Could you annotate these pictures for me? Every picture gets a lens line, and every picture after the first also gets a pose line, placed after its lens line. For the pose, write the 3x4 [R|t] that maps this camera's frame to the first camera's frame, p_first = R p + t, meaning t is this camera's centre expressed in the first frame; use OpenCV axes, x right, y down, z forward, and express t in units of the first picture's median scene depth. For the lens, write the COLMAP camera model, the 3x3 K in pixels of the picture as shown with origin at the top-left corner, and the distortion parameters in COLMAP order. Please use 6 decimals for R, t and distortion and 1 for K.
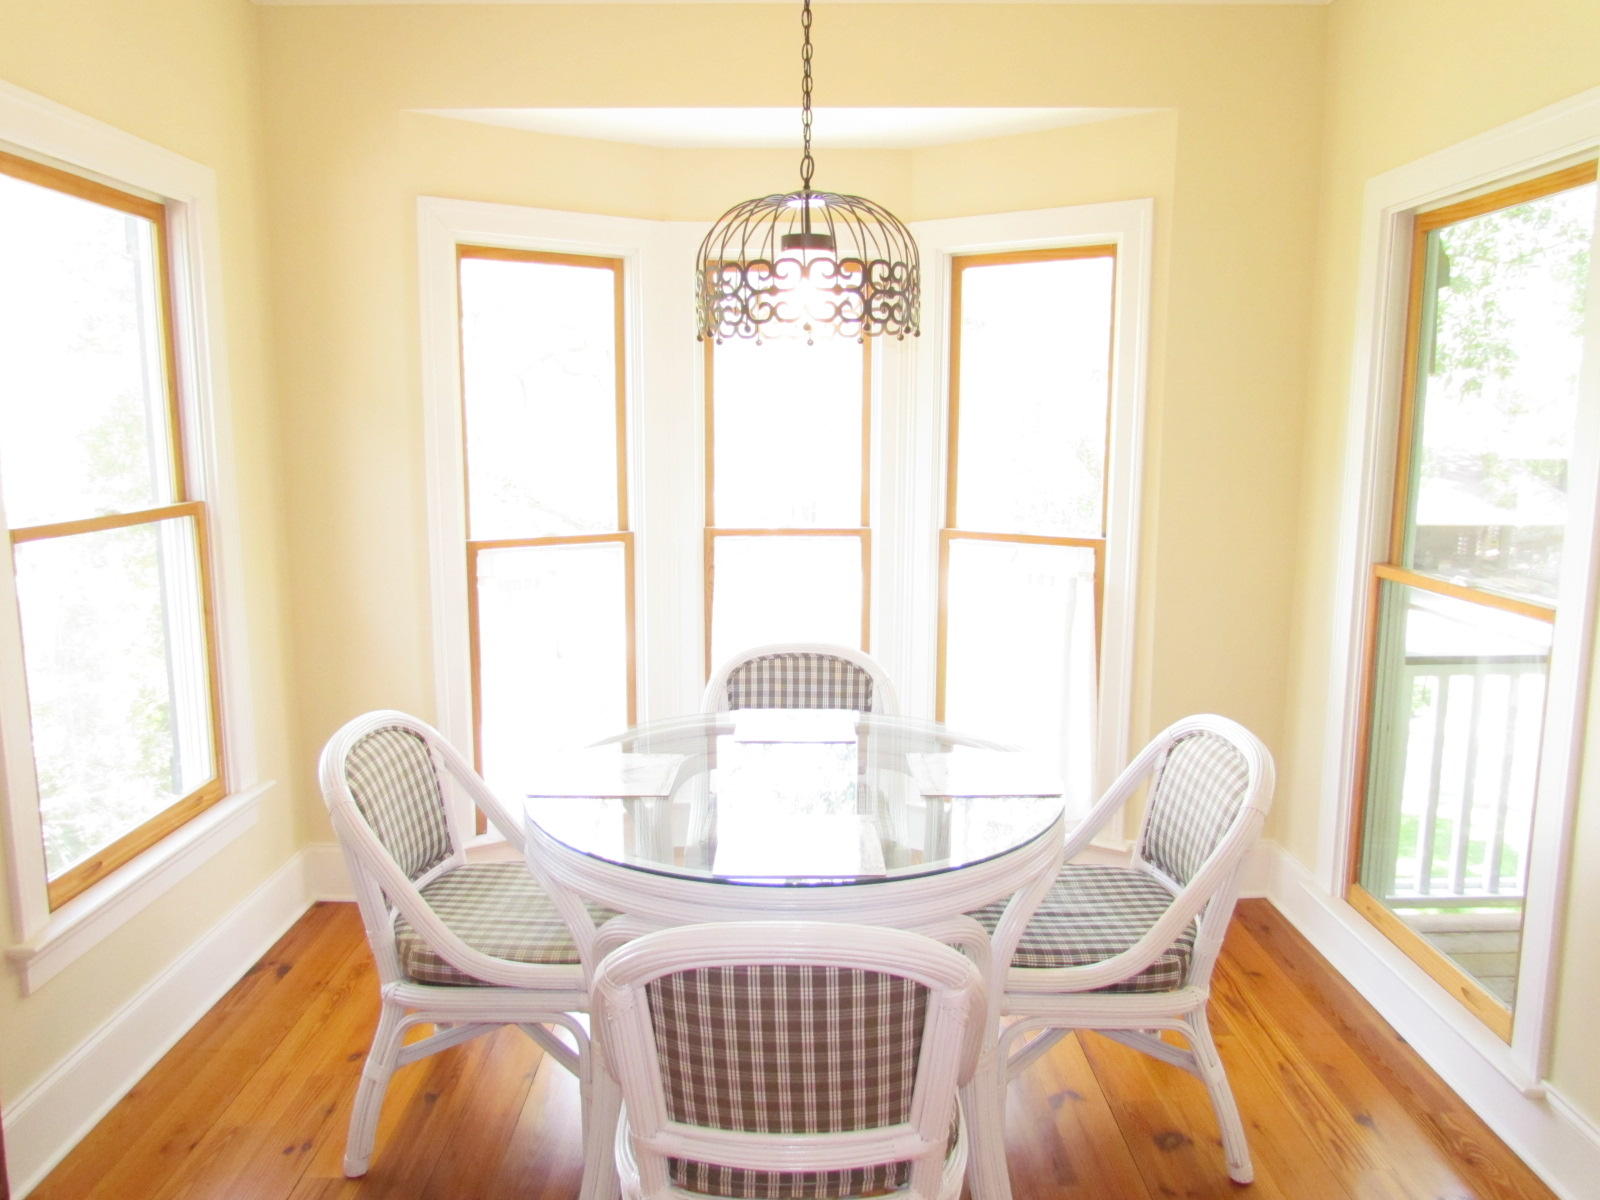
lens RADIAL K [[1152.5, 0, 805.8], [0, 1152.5, 597.5], [0, 0, 1]] dist [-0.046365, 0.021366]
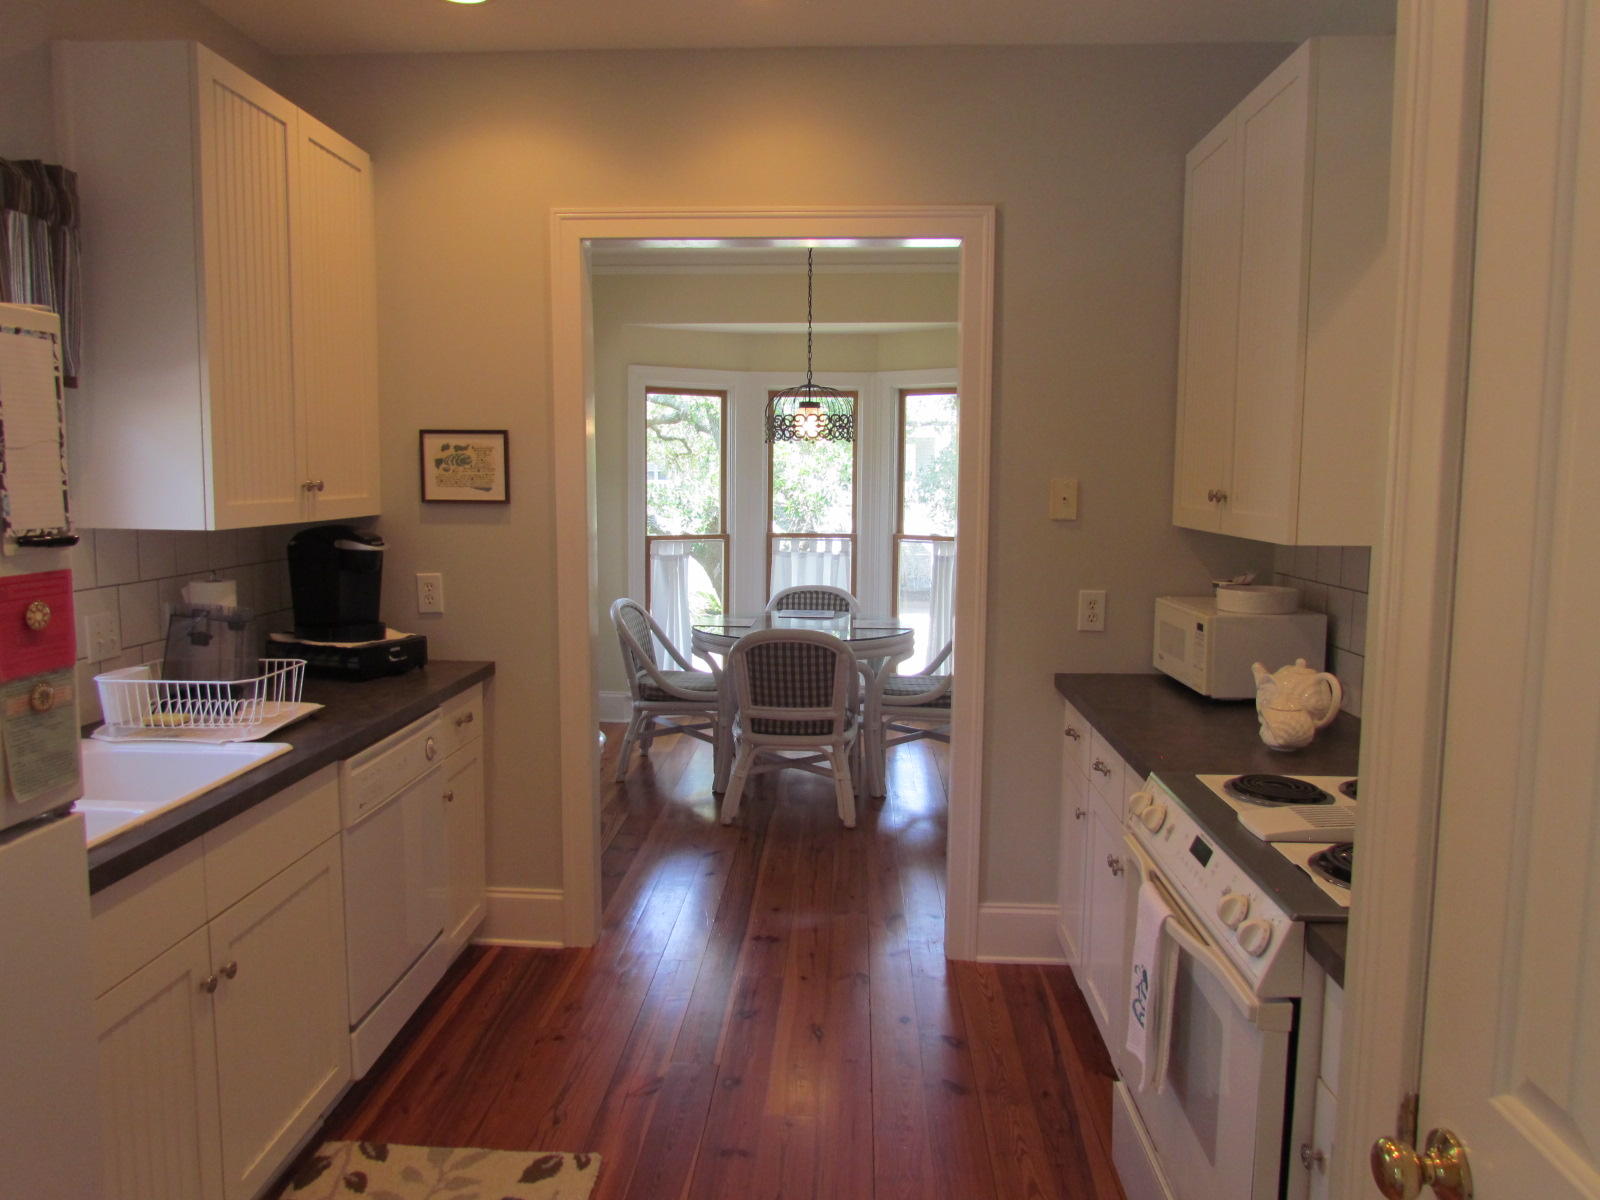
lens RADIAL K [[1152.5, 0, 795.5], [0, 1152.5, 600.9], [0, 0, 1]] dist [-0.046365, 0.021366]
pose [[0.997872, 0.010860, -0.064291, 0.189800], [-0.013665, 0.998966, -0.043353, 0.317257], [0.063754, 0.044139, 0.996989, -2.066216]]
